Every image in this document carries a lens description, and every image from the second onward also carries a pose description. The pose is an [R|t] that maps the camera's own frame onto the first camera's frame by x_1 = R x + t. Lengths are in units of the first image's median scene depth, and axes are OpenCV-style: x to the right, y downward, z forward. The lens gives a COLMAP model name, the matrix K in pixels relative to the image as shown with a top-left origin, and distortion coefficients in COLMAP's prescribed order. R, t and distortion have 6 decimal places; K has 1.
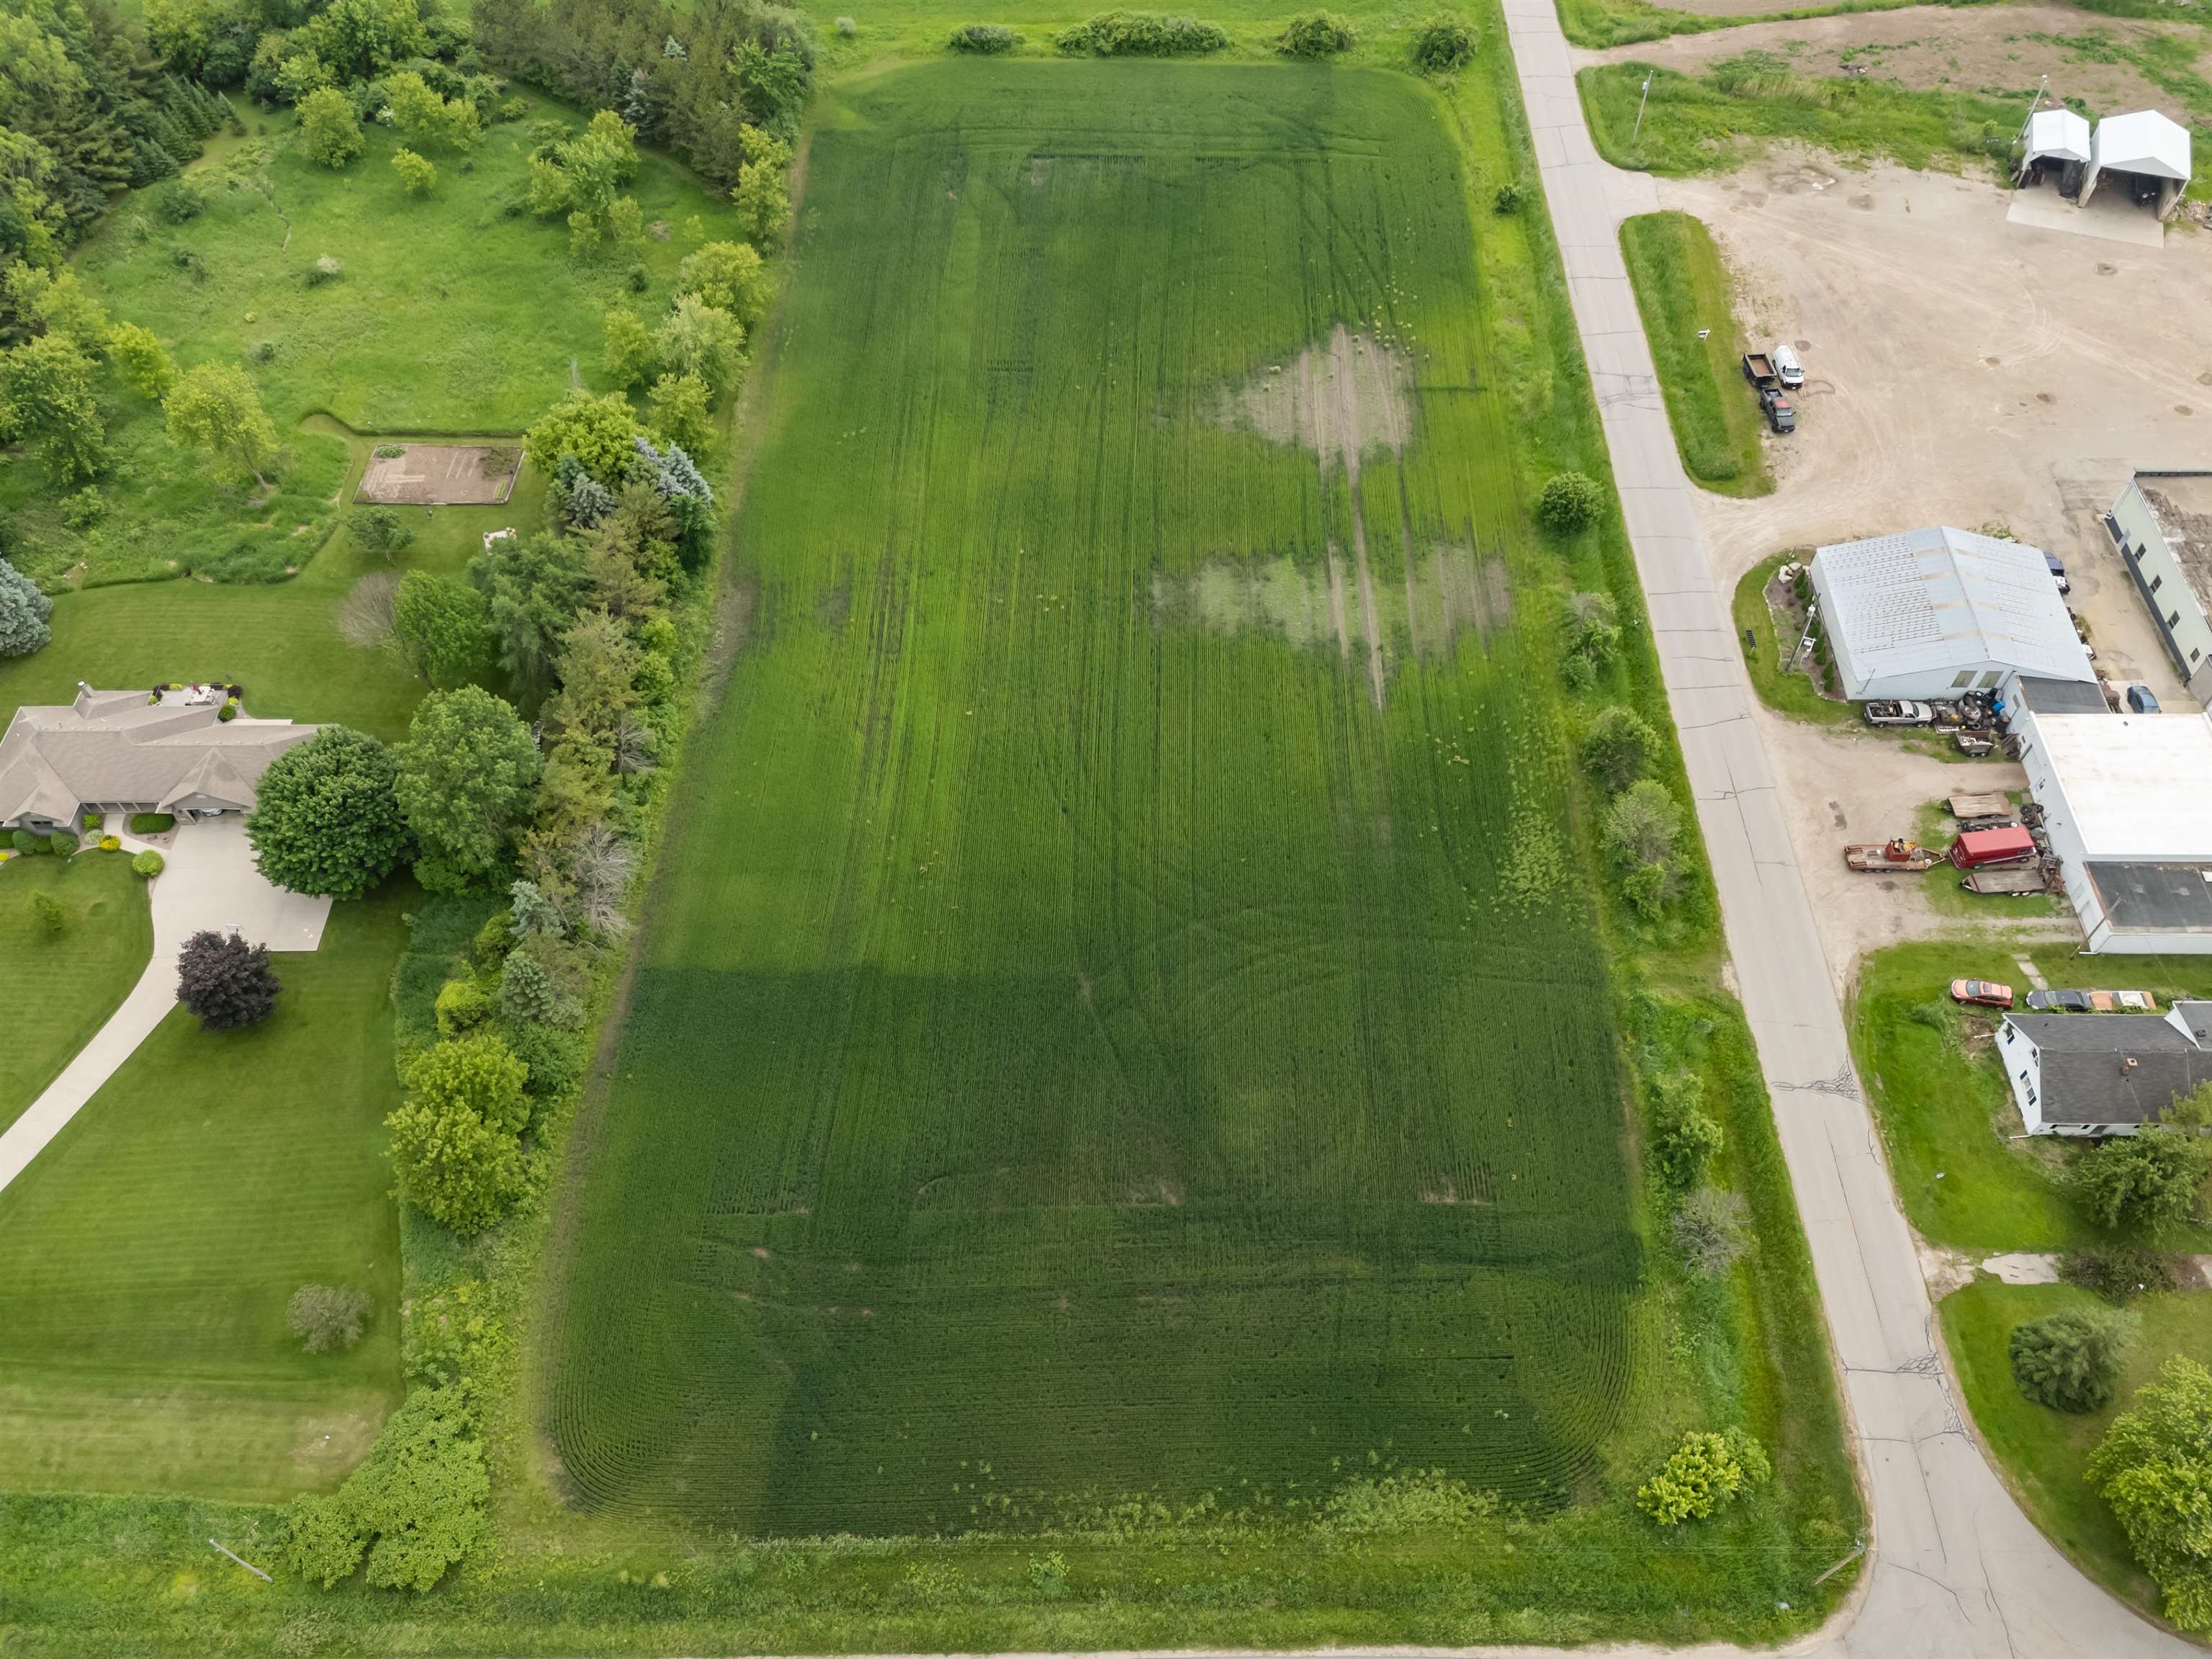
lens RADIAL K [[1624.8, 0, 1116.6], [0, 1624.8, 814.4], [0, 0, 1]] dist [0.072373, -0.063552]
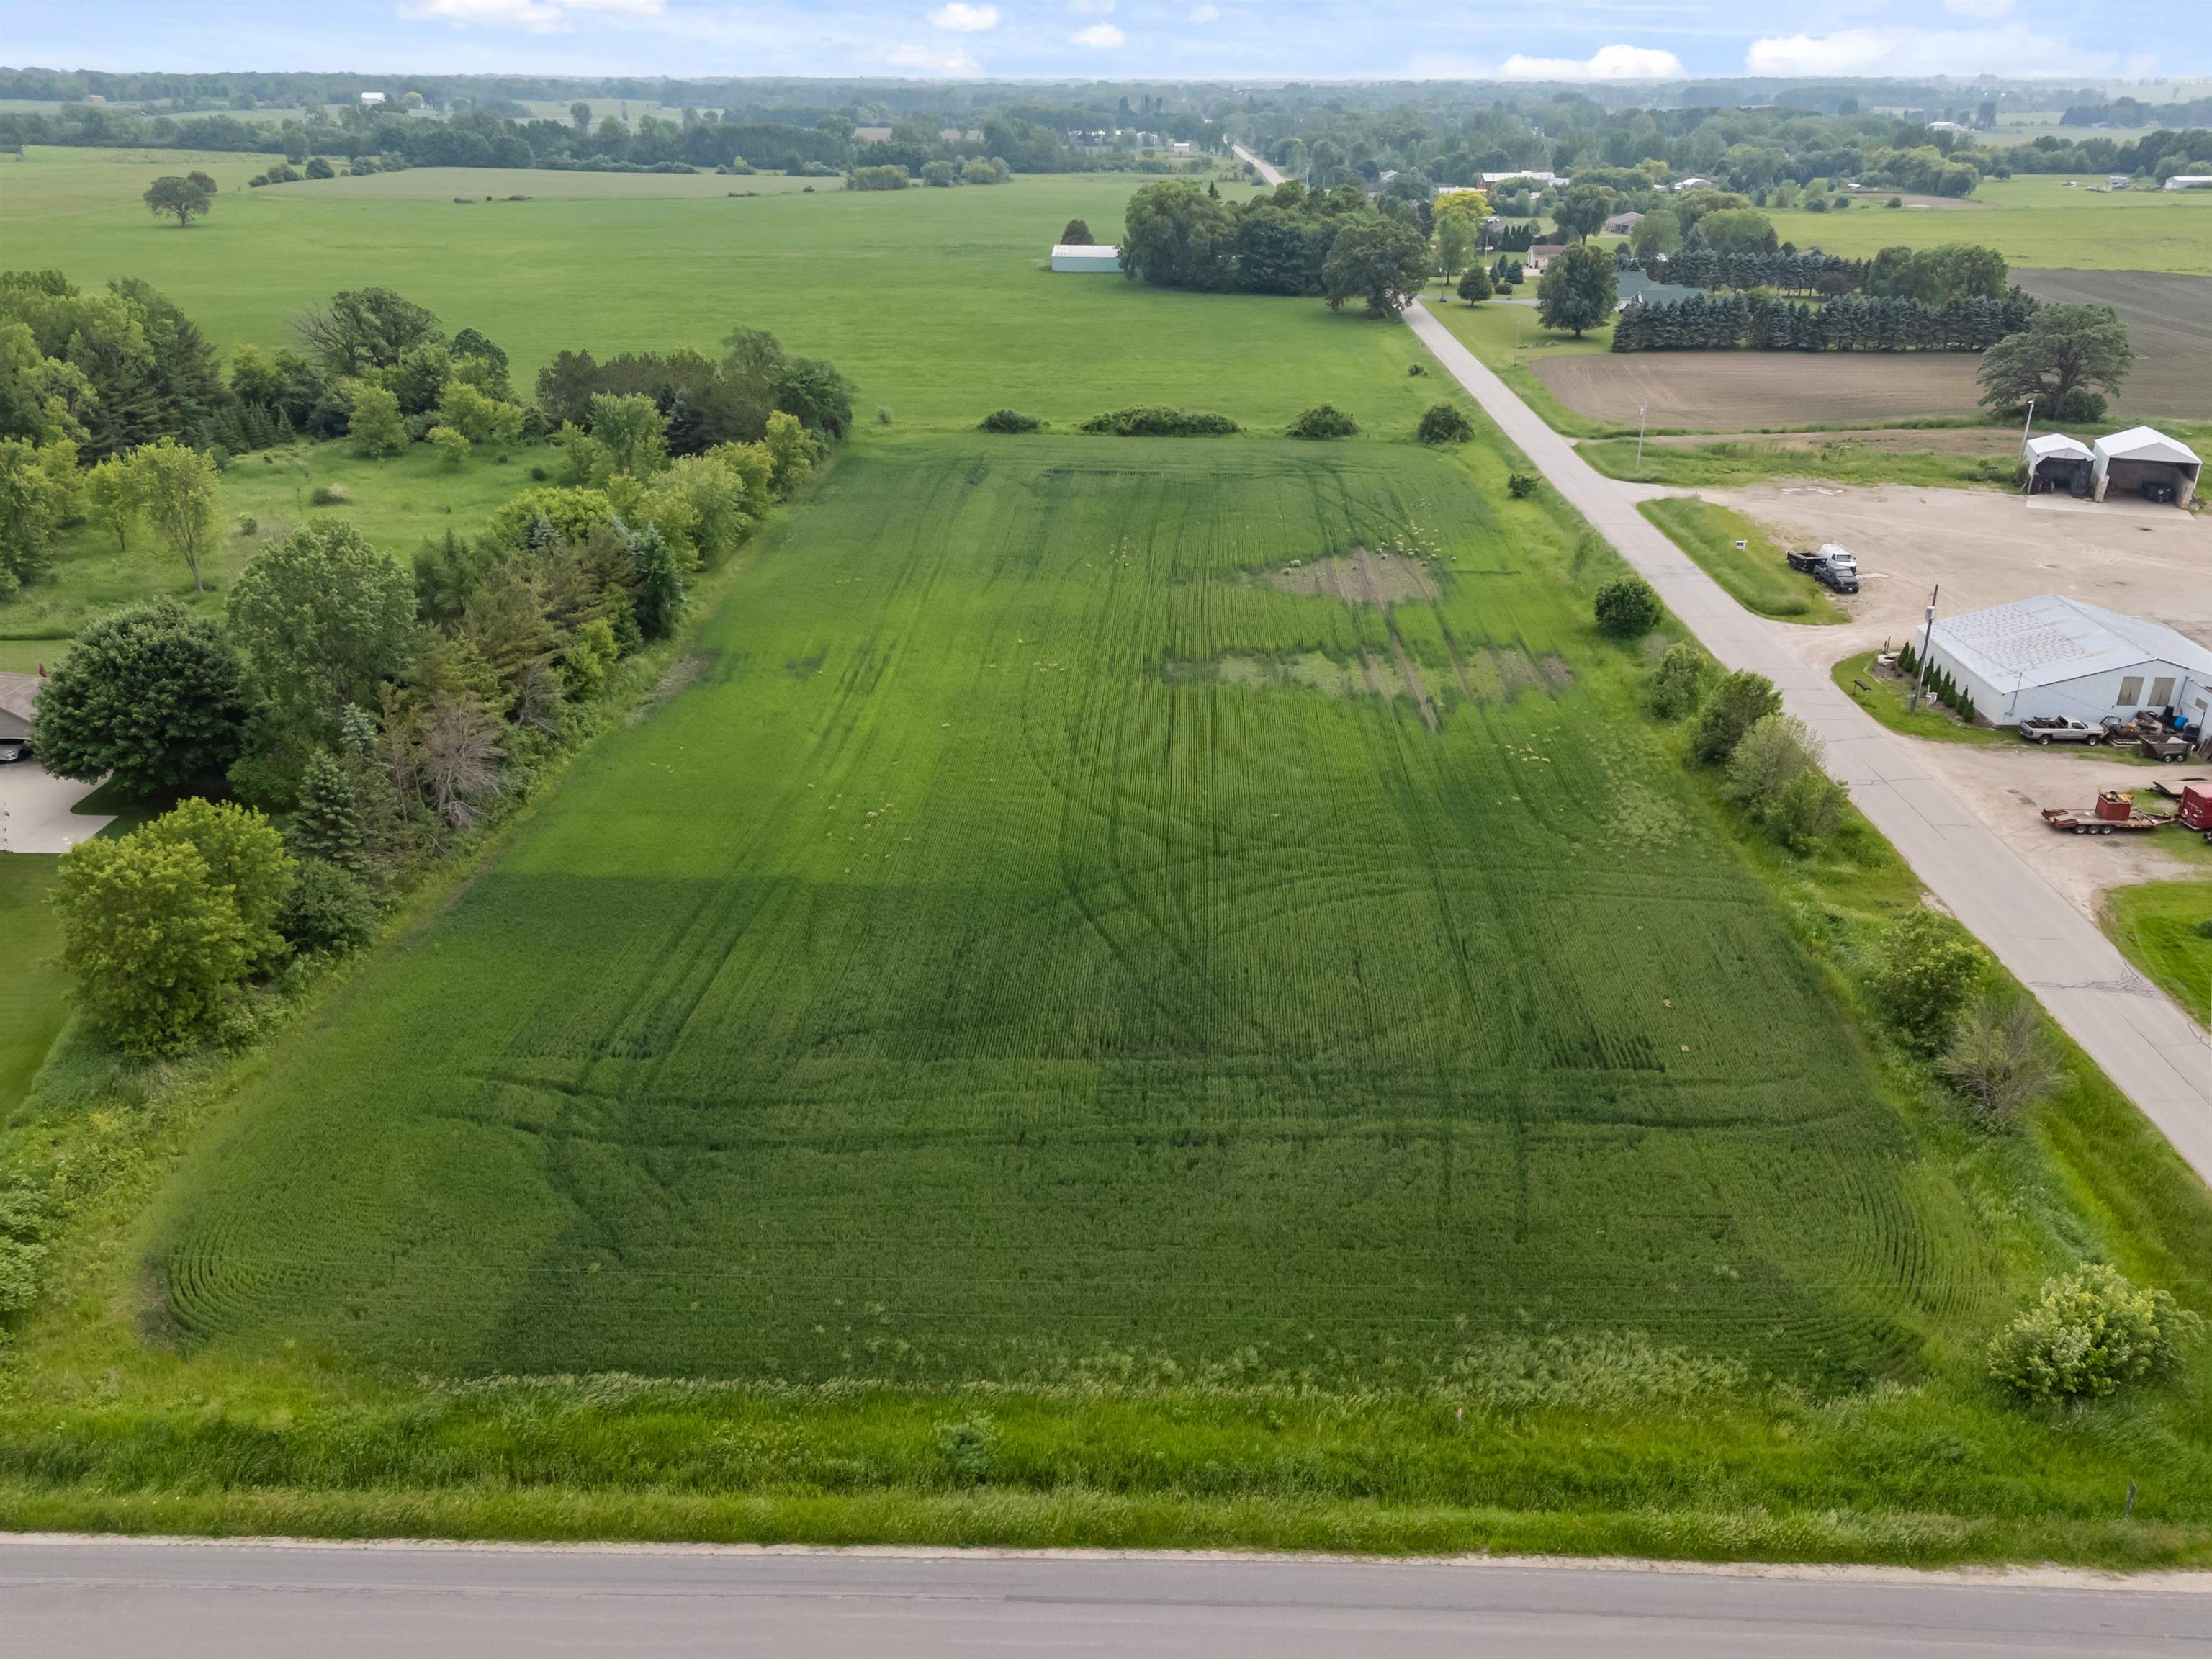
lens RADIAL K [[1624.8, 0, 1116.6], [0, 1624.8, 814.4], [0, 0, 1]] dist [0.072373, -0.063552]
pose [[0.999541, 0.028728, -0.009613, 0.006905], [-0.029780, 0.873589, -0.485753, 0.399532], [-0.005557, 0.485816, 0.874044, 0.296463]]
